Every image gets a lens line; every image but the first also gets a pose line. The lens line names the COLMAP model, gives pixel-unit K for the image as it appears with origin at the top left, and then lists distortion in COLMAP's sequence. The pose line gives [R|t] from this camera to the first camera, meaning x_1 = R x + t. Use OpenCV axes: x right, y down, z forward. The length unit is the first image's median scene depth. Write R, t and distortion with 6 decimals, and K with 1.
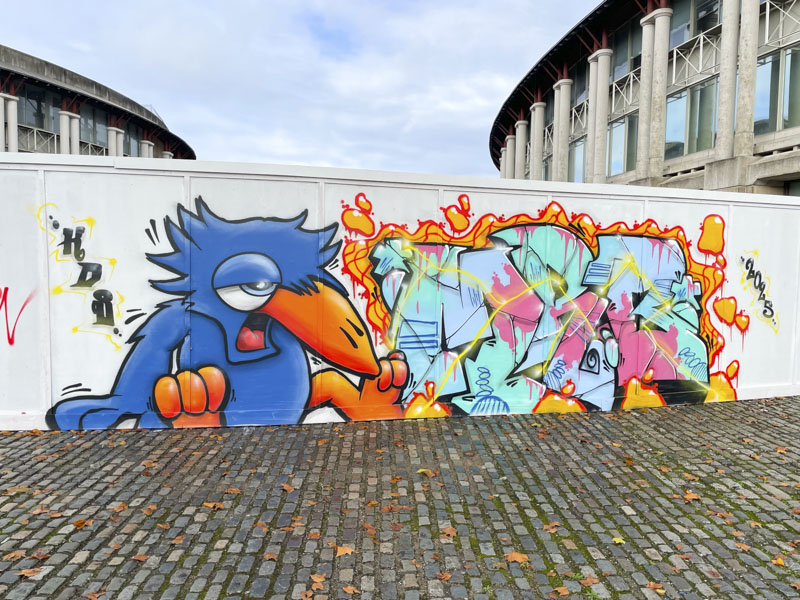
lens RADIAL K [[611.5, 0, 400.1], [0, 611.5, 301.3], [0, 0, 1]] dist [0.075192, -0.082393]
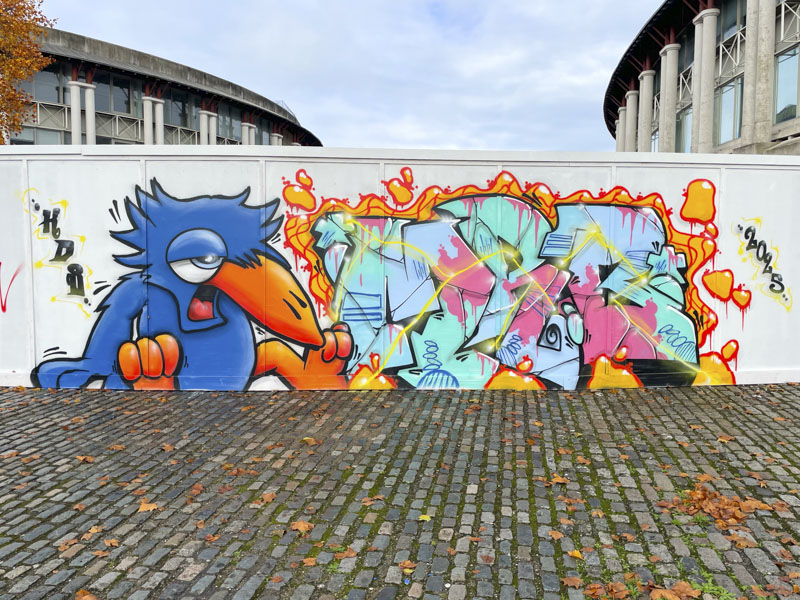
lens RADIAL K [[600.2, 0, 399.6], [0, 600.2, 273.9], [0, 0, 1]] dist [0.069213, -0.075255]
pose [[0.978230, -0.001904, -0.207515, 0.284166], [-0.000240, 0.999947, -0.010307, 0.009423], [0.207524, 0.010133, 0.978178, 0.038044]]
